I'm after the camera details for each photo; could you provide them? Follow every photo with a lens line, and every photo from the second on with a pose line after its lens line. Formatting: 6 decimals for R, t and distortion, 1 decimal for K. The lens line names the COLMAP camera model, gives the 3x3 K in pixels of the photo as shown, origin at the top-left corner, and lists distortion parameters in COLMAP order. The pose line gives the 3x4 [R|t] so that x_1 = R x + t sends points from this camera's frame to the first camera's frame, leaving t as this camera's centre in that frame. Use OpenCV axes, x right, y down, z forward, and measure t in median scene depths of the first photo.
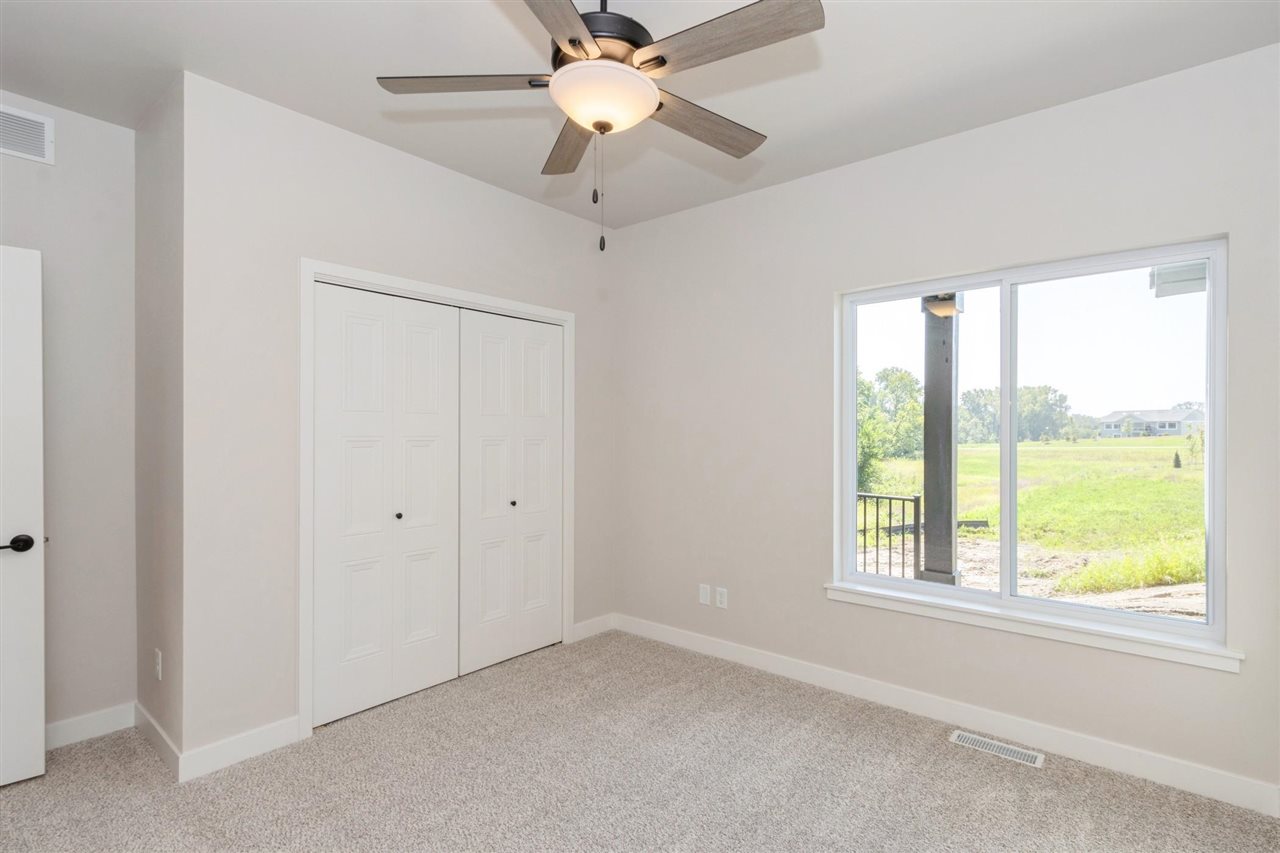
lens RADIAL K [[600.3, 0, 632.7], [0, 600.3, 439.7], [0, 0, 1]] dist [-0.000077, 0.000655]
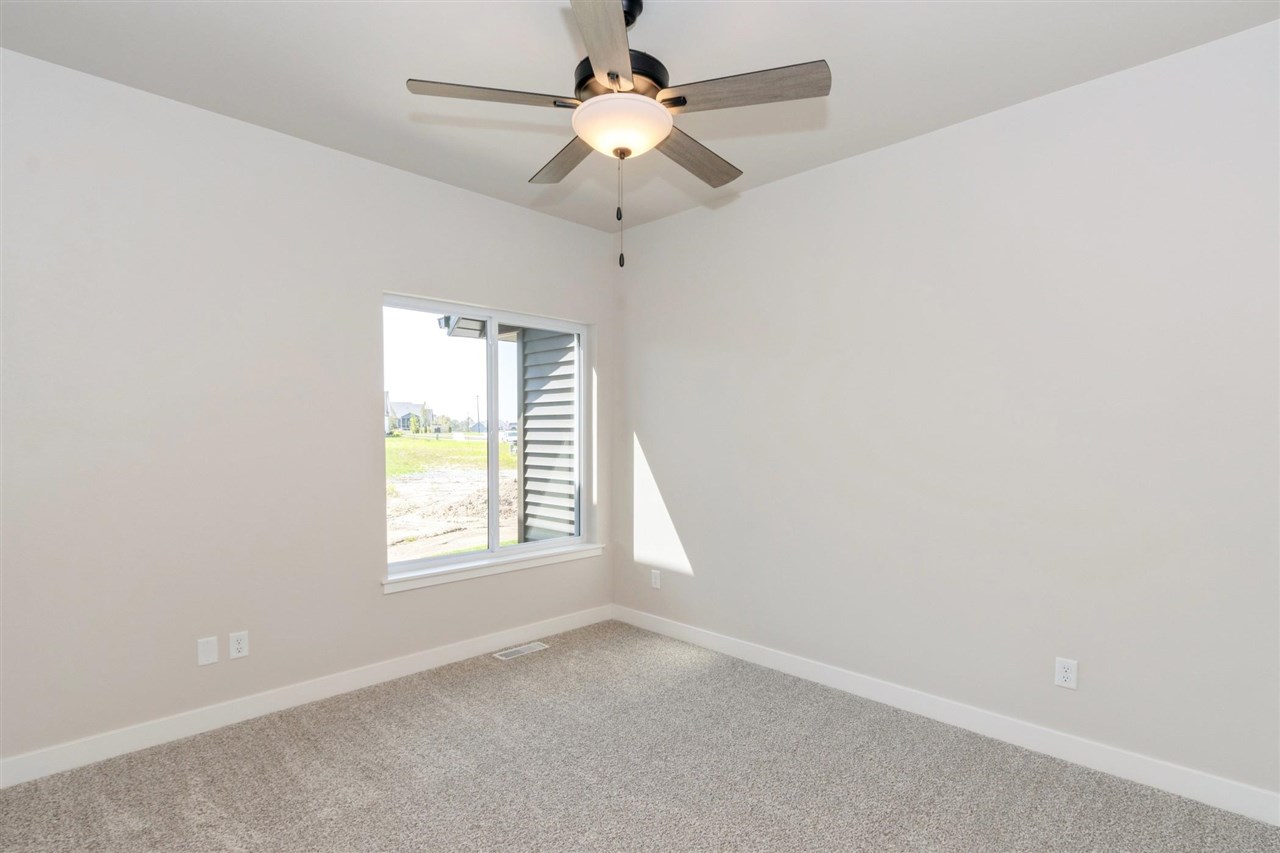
lens RADIAL K [[650.3, 0, 640.2], [0, 650.3, 440.3], [0, 0, 1]] dist [0.004522, 0.000662]
pose [[0.095233, -0.031232, 0.994965, -0.817740], [0.002754, 0.999512, 0.031111, -0.032311], [-0.995451, -0.000223, 0.095272, 0.522161]]
